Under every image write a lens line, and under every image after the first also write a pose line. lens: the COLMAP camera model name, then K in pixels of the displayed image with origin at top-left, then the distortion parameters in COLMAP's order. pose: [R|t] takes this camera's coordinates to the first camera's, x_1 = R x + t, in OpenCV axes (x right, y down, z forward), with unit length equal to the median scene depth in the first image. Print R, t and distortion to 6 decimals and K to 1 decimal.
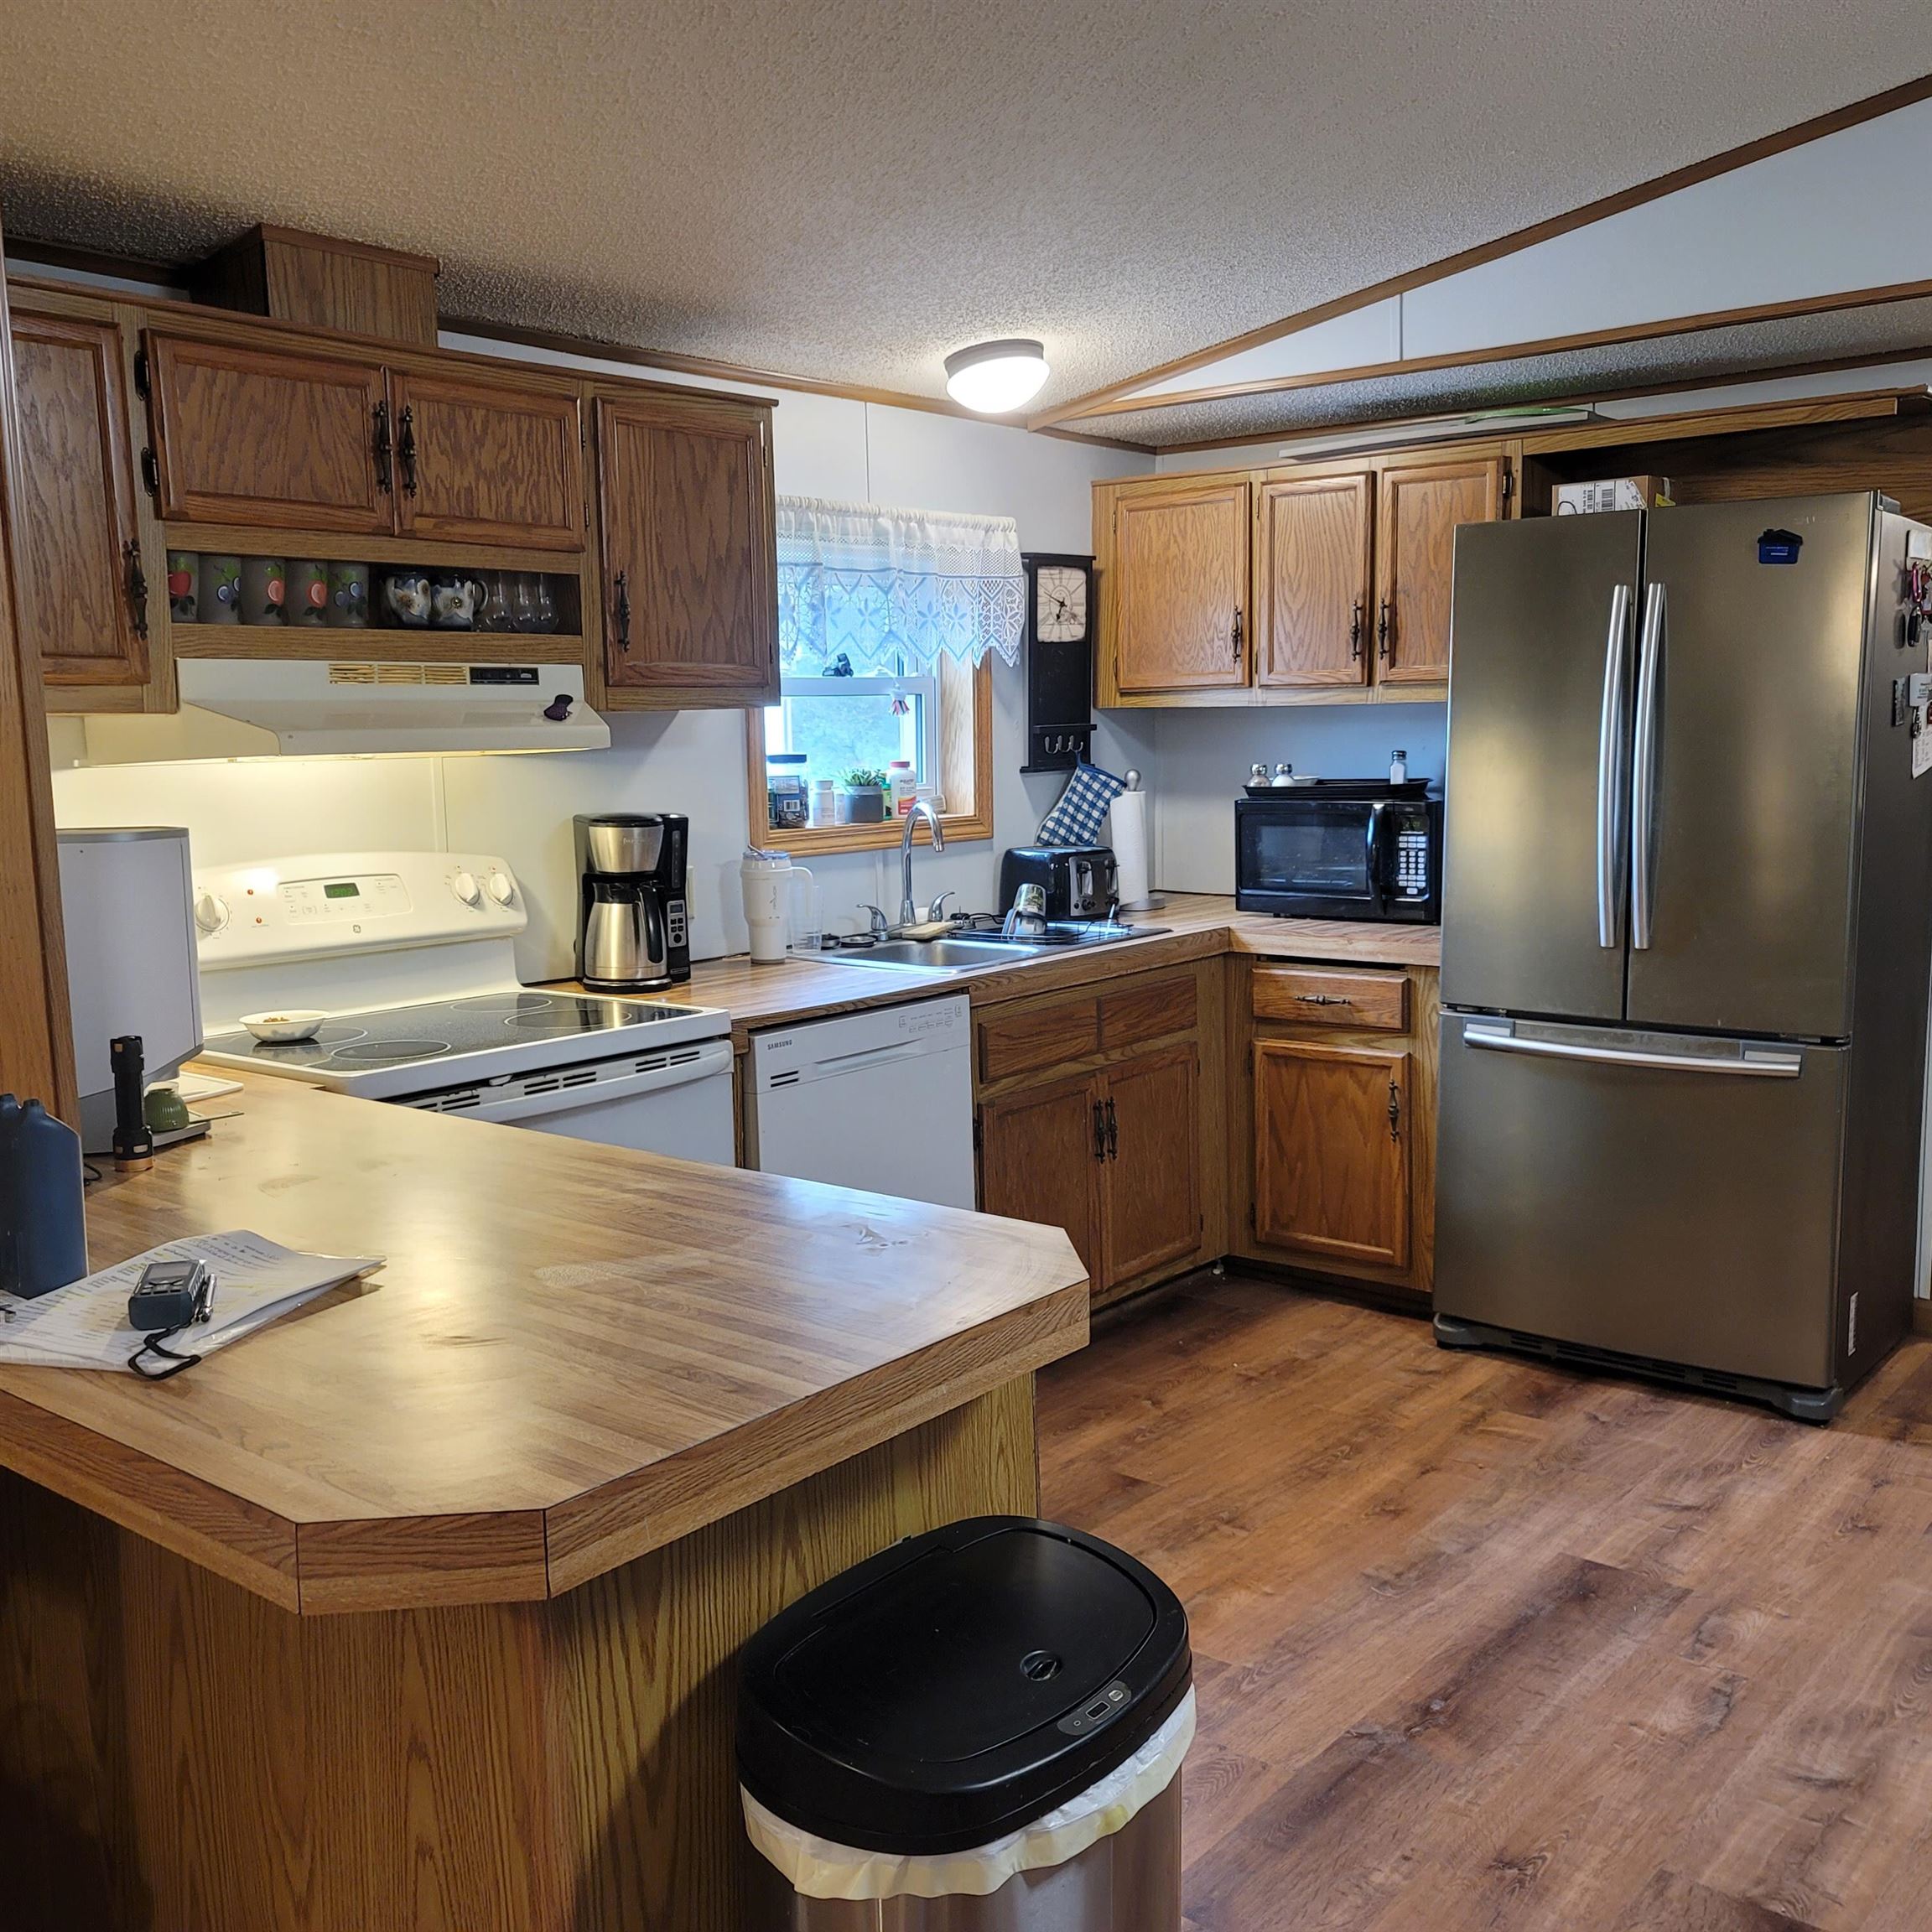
lens RADIAL K [[1914.1, 0, 959.5], [0, 1914.1, 956.5], [0, 0, 1]] dist [0.043433, 0.000000]
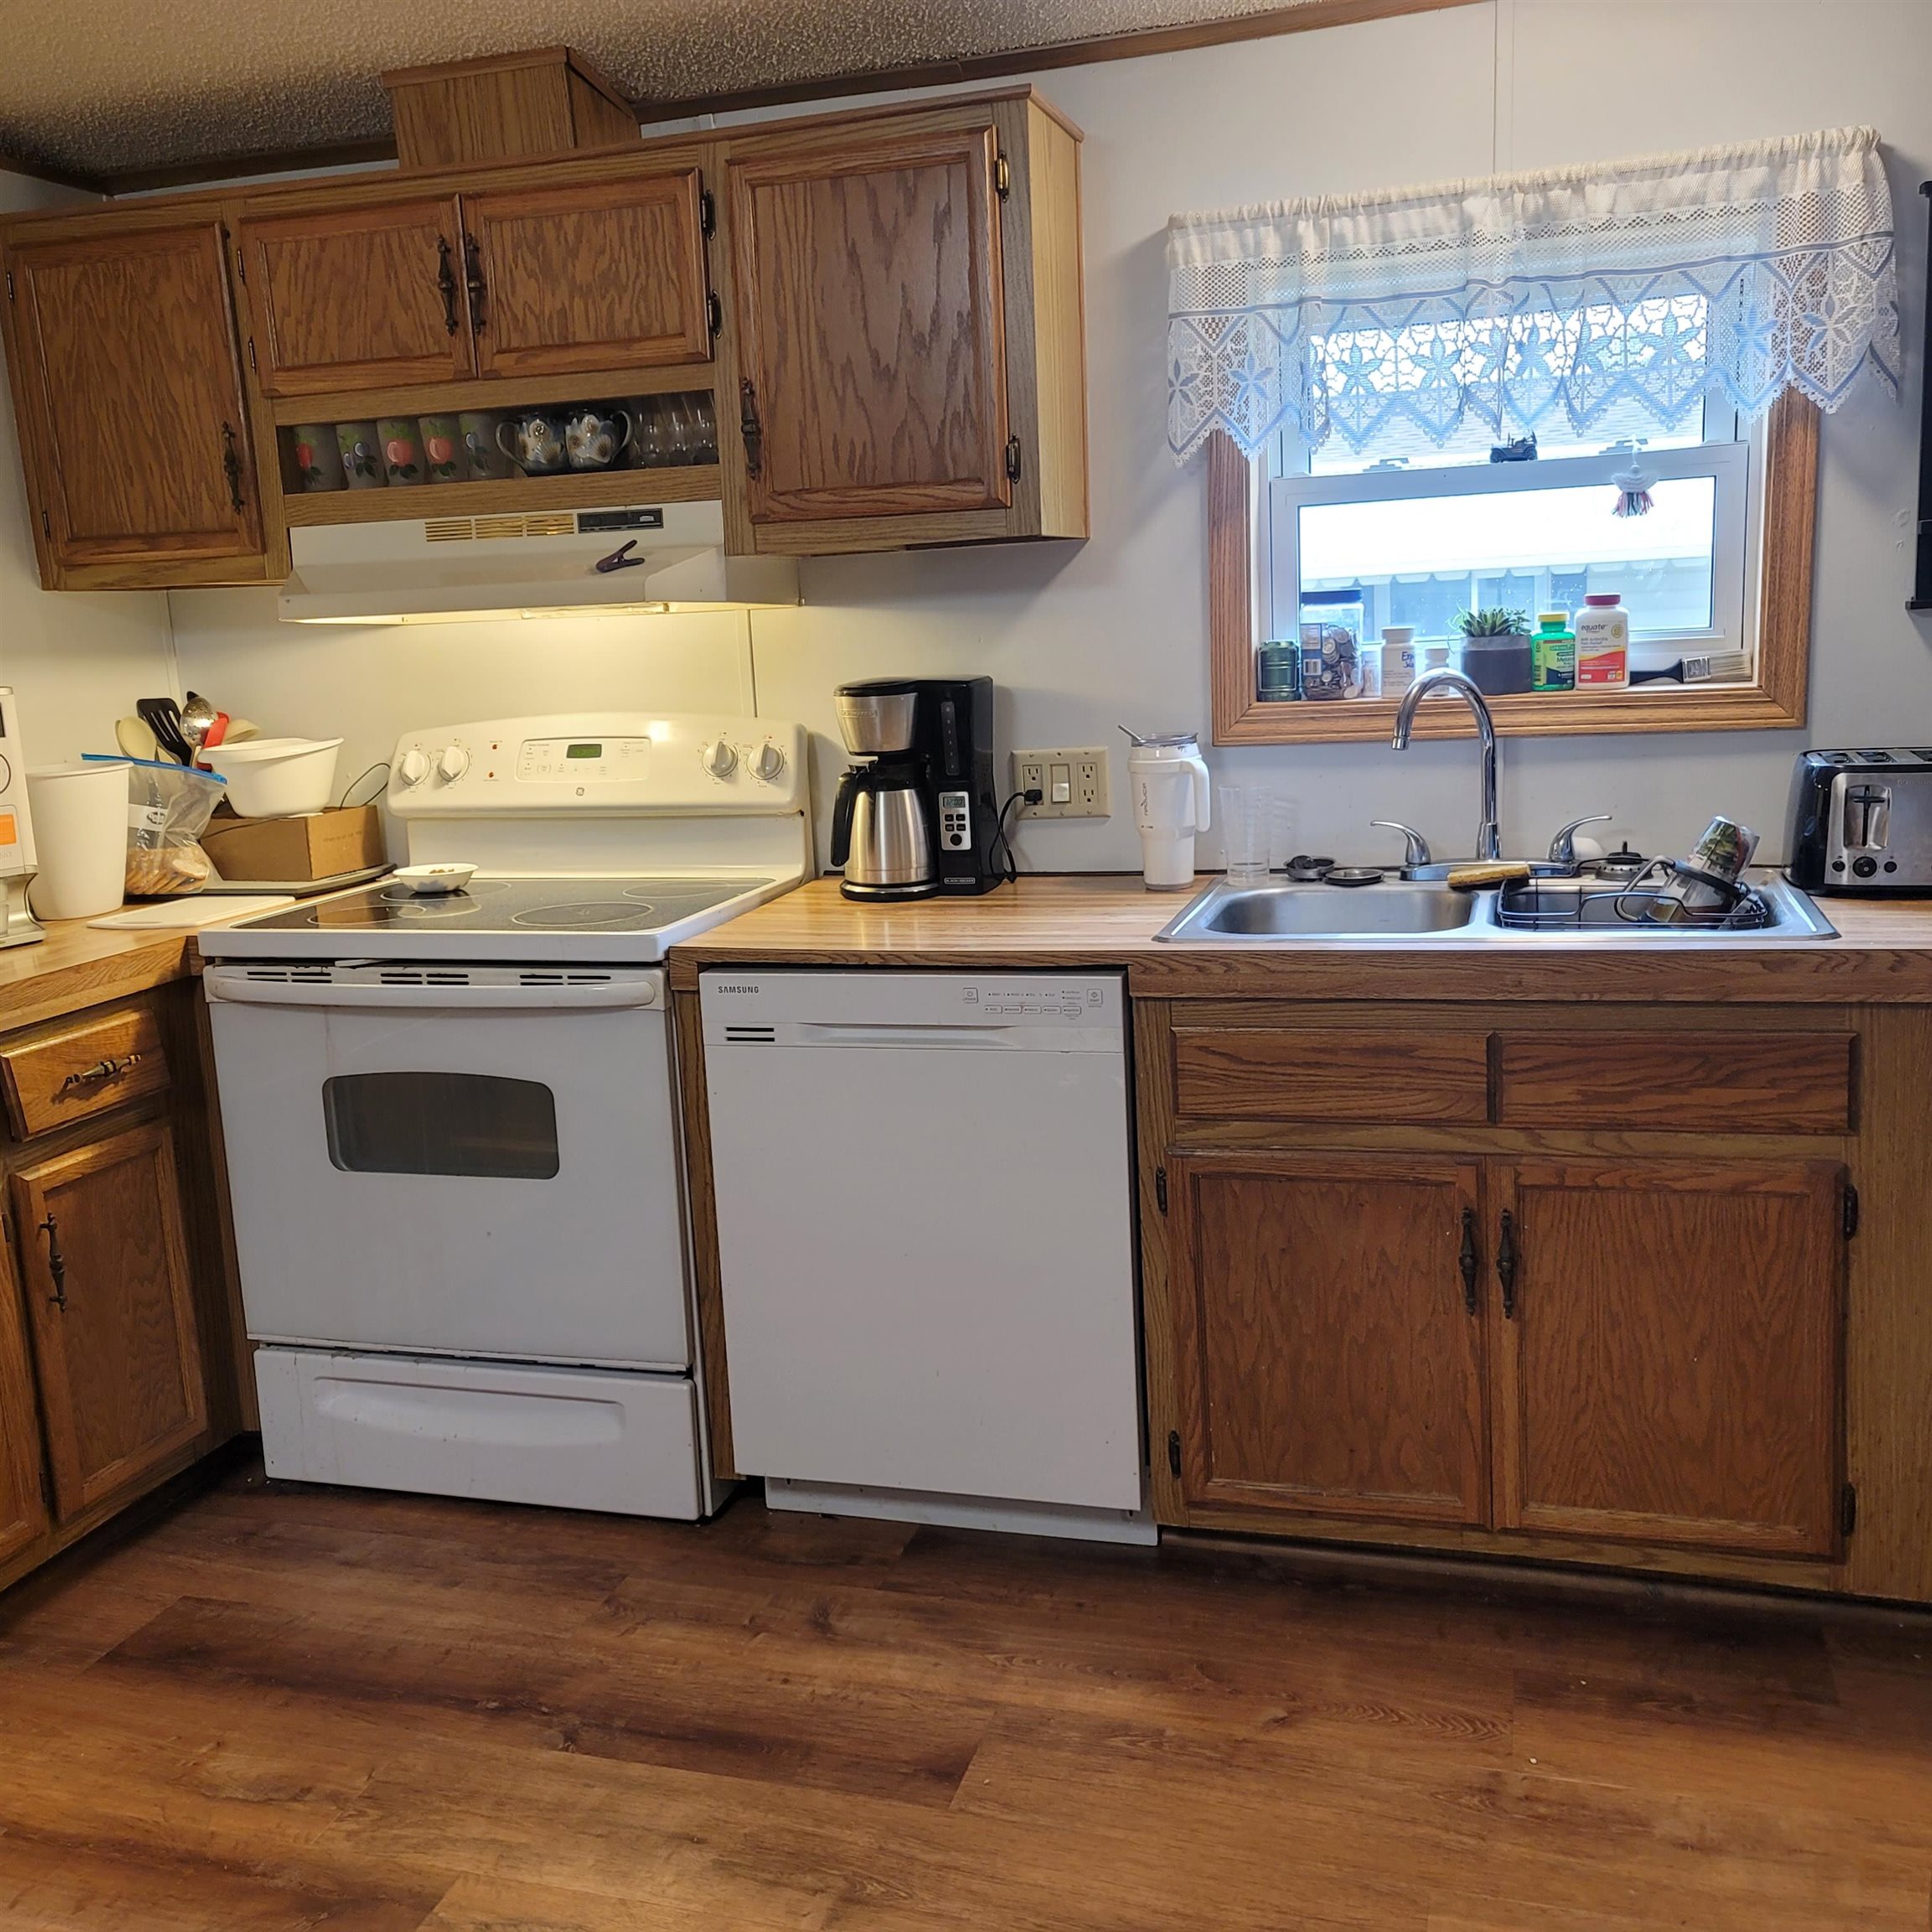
lens RADIAL K [[1914.1, 0, 953.4], [0, 1914.1, 961.5], [0, 0, 1]] dist [0.043433, 0.000000]
pose [[0.376192, 0.171801, -0.910474, 0.604613], [-0.071248, 0.985113, 0.156447, -0.087097], [0.923798, 0.006015, 0.382833, 0.734195]]
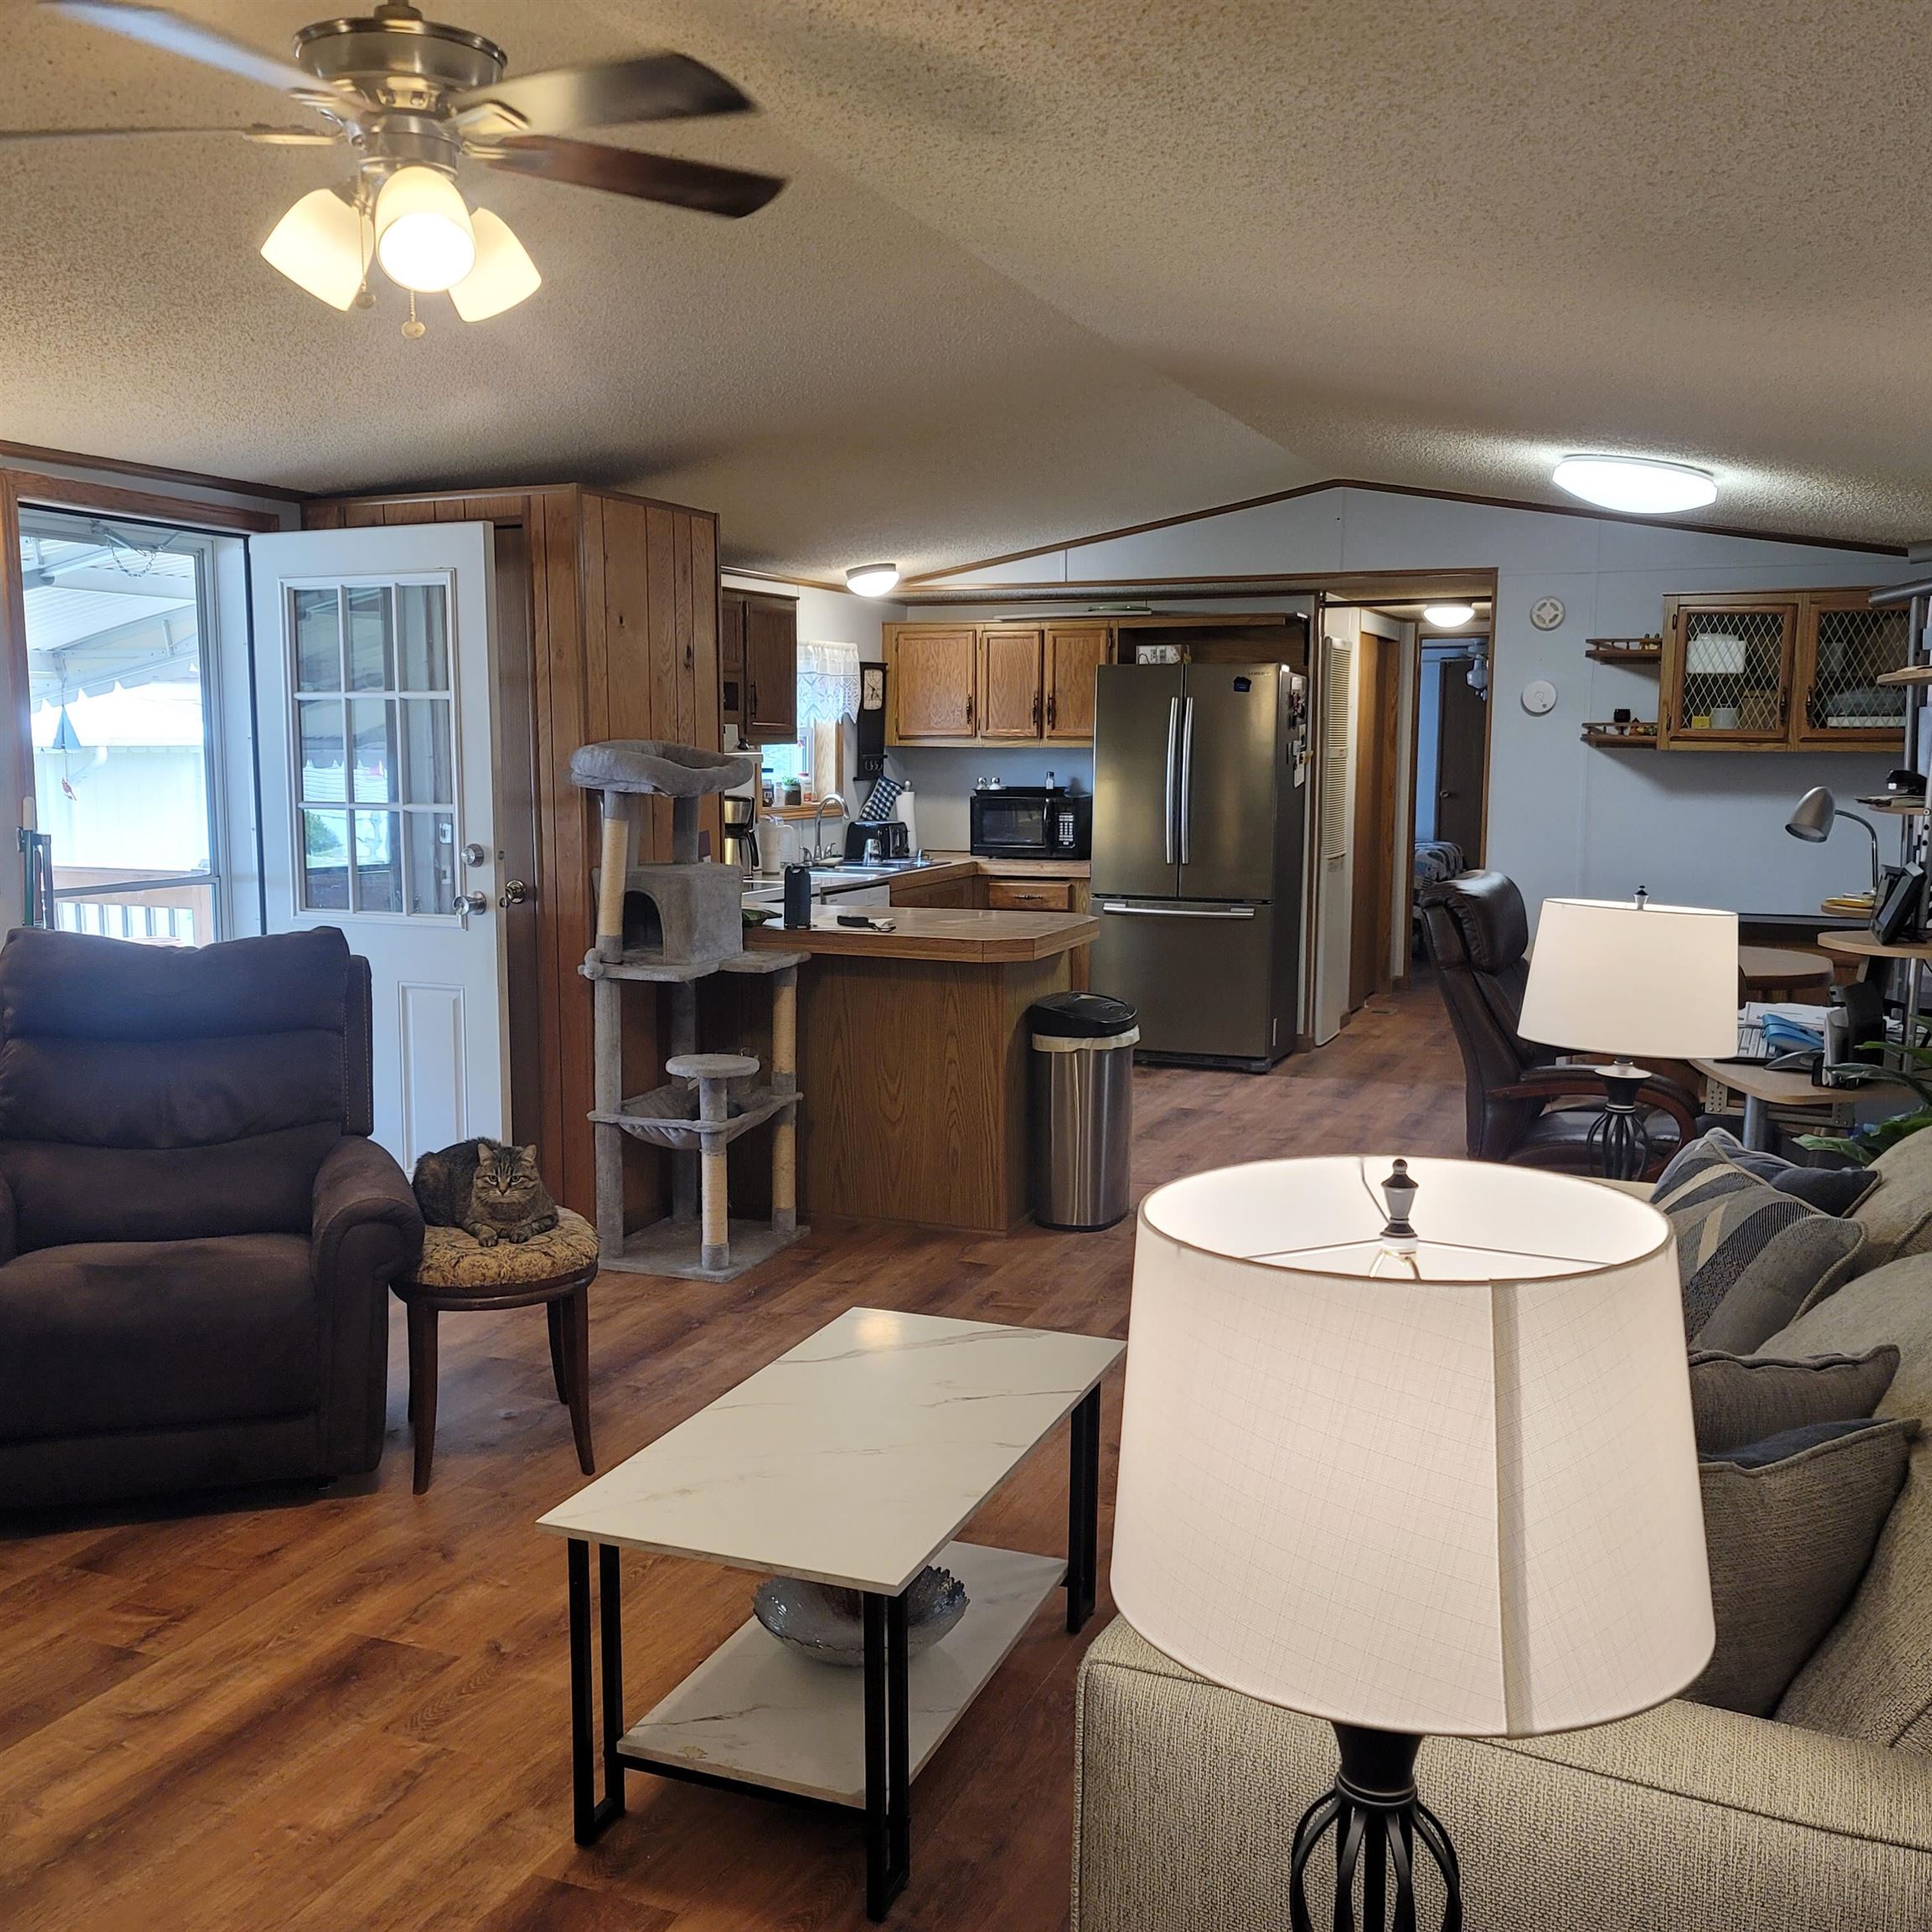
lens RADIAL K [[1914.1, 0, 947.2], [0, 1914.1, 964.9], [0, 0, 1]] dist [0.043433, 0.000000]
pose [[0.955704, -0.013981, 0.293999, -0.575482], [0.017164, 0.999819, -0.008248, 0.131355], [-0.293830, 0.012928, 0.955770, -1.052291]]
